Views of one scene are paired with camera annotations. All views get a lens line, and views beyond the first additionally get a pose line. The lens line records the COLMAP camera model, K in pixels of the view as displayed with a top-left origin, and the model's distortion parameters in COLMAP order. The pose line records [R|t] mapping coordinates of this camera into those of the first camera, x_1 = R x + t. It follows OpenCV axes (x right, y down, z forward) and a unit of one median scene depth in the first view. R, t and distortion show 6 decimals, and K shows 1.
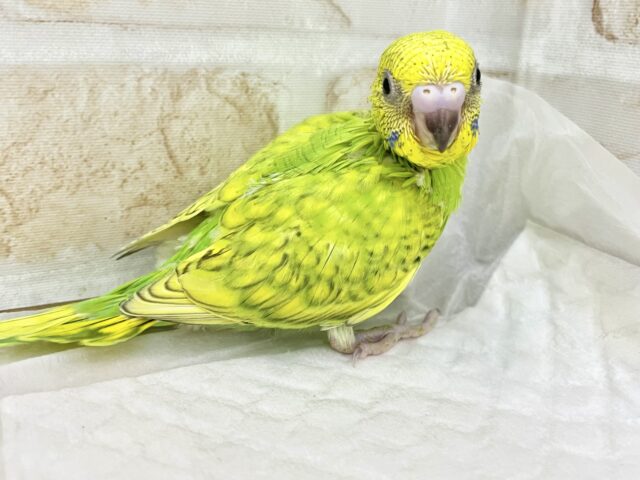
lens RADIAL K [[672.6, 0, 320.0], [0, 672.6, 240.0], [0, 0, 1]] dist [0.017034, 0.005539]
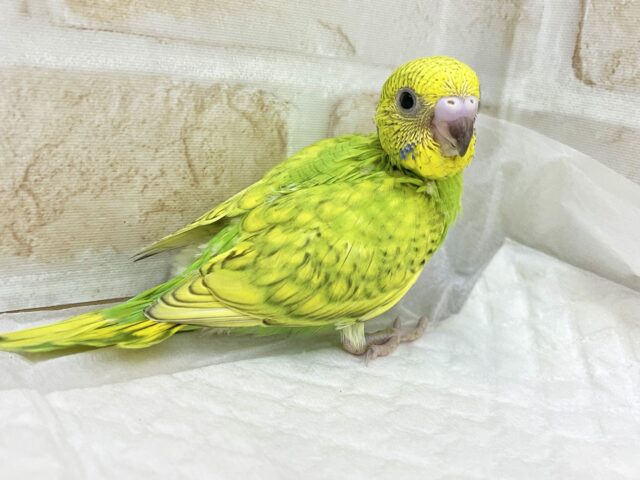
lens RADIAL K [[672.6, 0, 320.0], [0, 672.6, 240.0], [0, 0, 1]] dist [0.017034, 0.005539]
pose [[0.985986, 0.031488, 0.163832, -0.196868], [-0.026747, 0.999160, -0.031060, 0.019486], [-0.164672, 0.026243, 0.985999, -0.062902]]
